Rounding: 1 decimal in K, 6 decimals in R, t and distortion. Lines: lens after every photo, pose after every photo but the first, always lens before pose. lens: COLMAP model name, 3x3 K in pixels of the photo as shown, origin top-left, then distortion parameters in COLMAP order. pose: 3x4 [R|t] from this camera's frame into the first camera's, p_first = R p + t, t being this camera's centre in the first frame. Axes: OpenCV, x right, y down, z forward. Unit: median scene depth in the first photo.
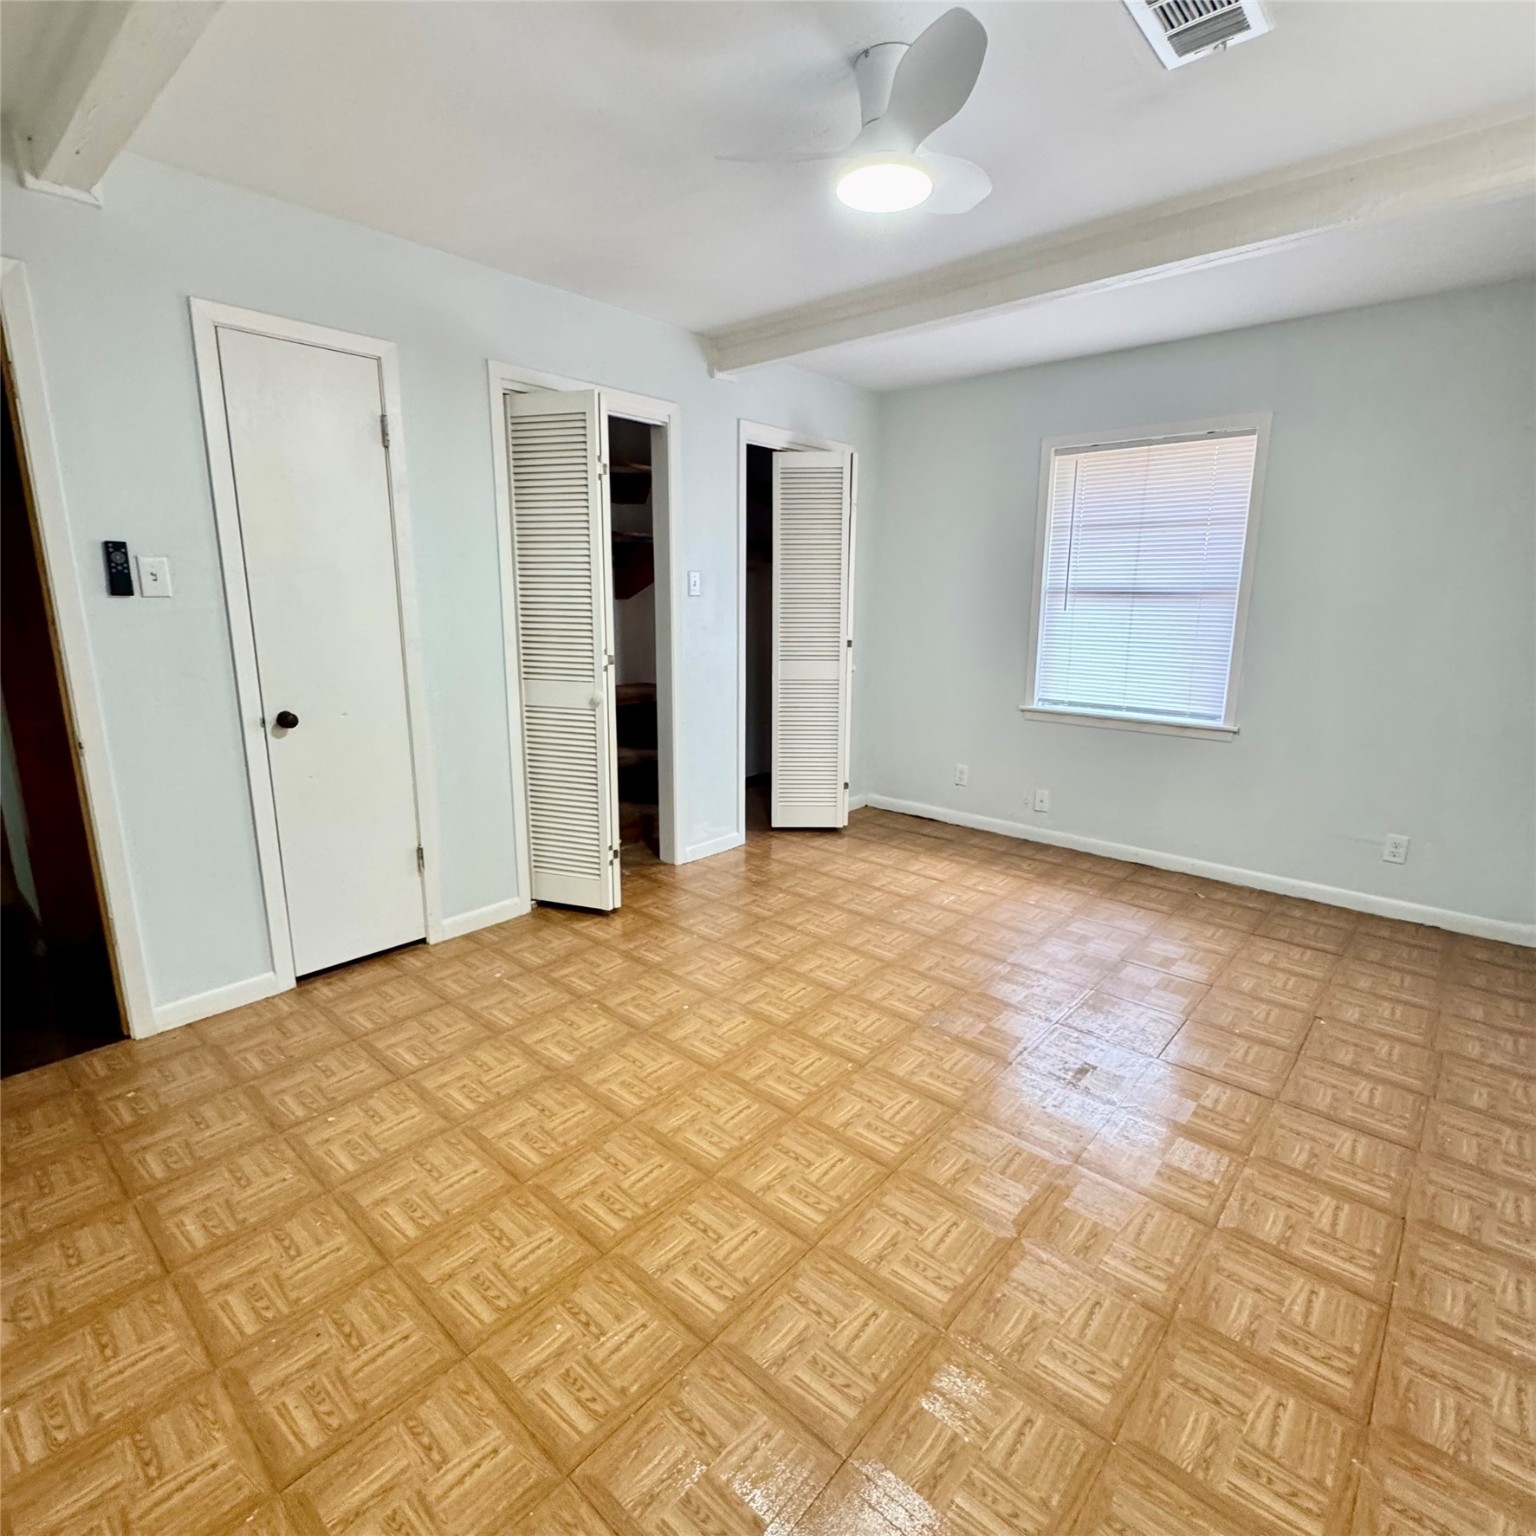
lens RADIAL K [[828.9, 0, 770.5], [0, 828.9, 779.9], [0, 0, 1]] dist [-0.002786, -0.000487]
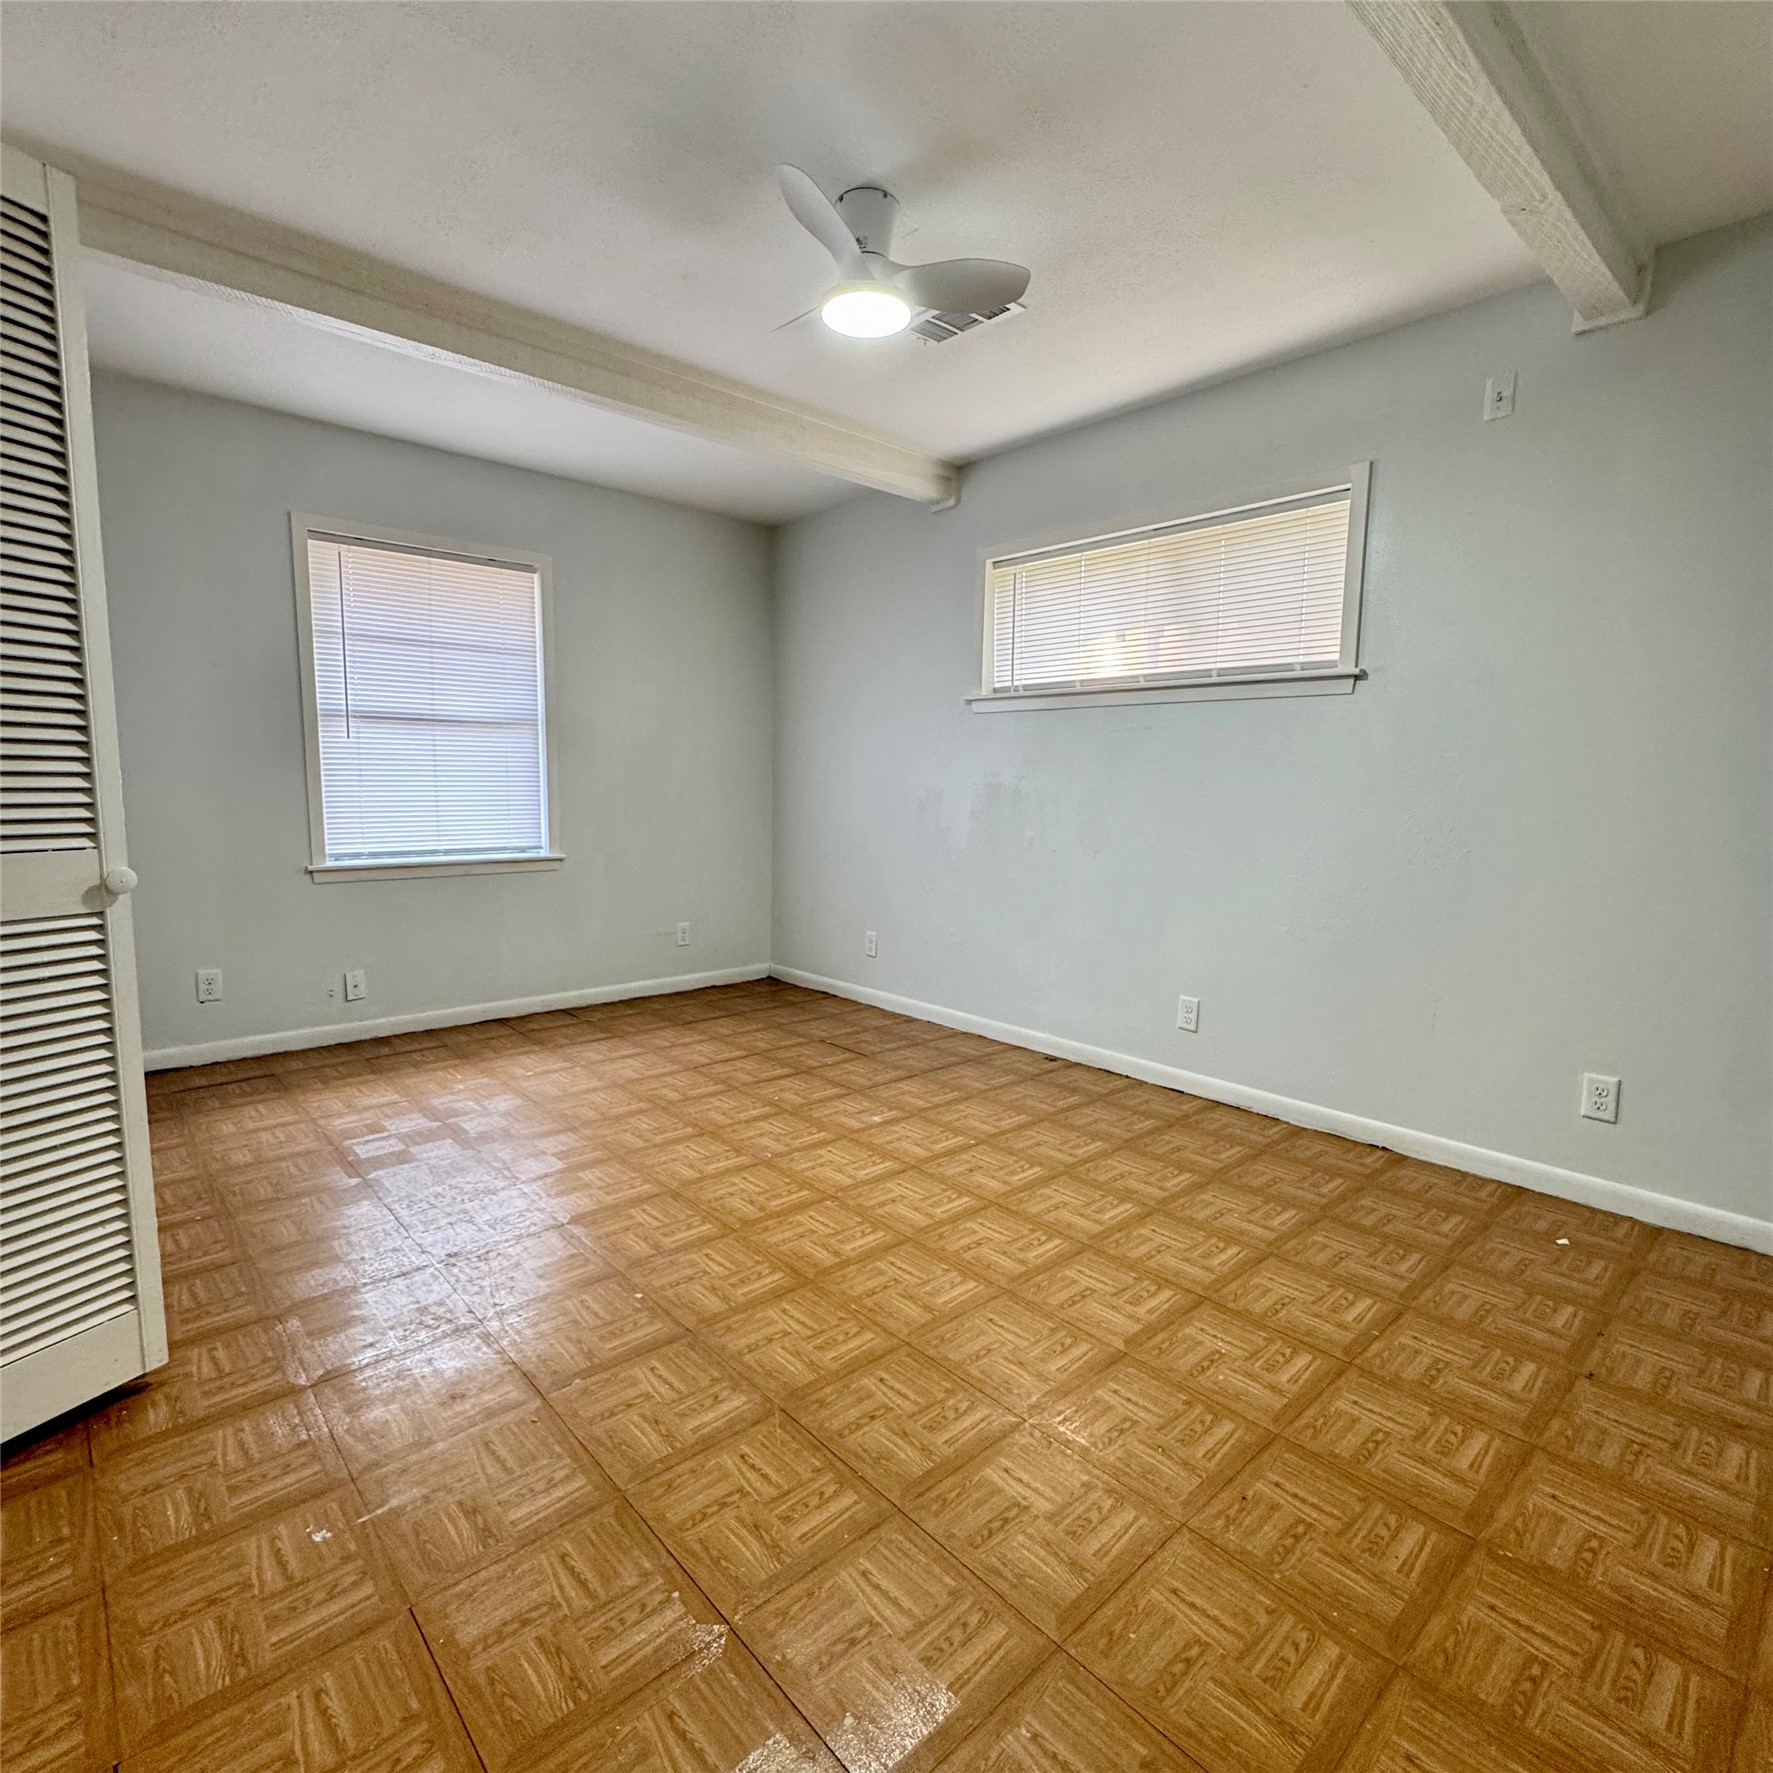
lens RADIAL K [[956.8, 0, 889.4], [0, 956.8, 900.3], [0, 0, 1]] dist [-0.002786, -0.000487]
pose [[0.098076, -0.130747, 0.986553, -0.585627], [0.209421, 0.971845, 0.107979, -0.052535], [-0.972895, 0.196015, 0.122696, 0.482548]]
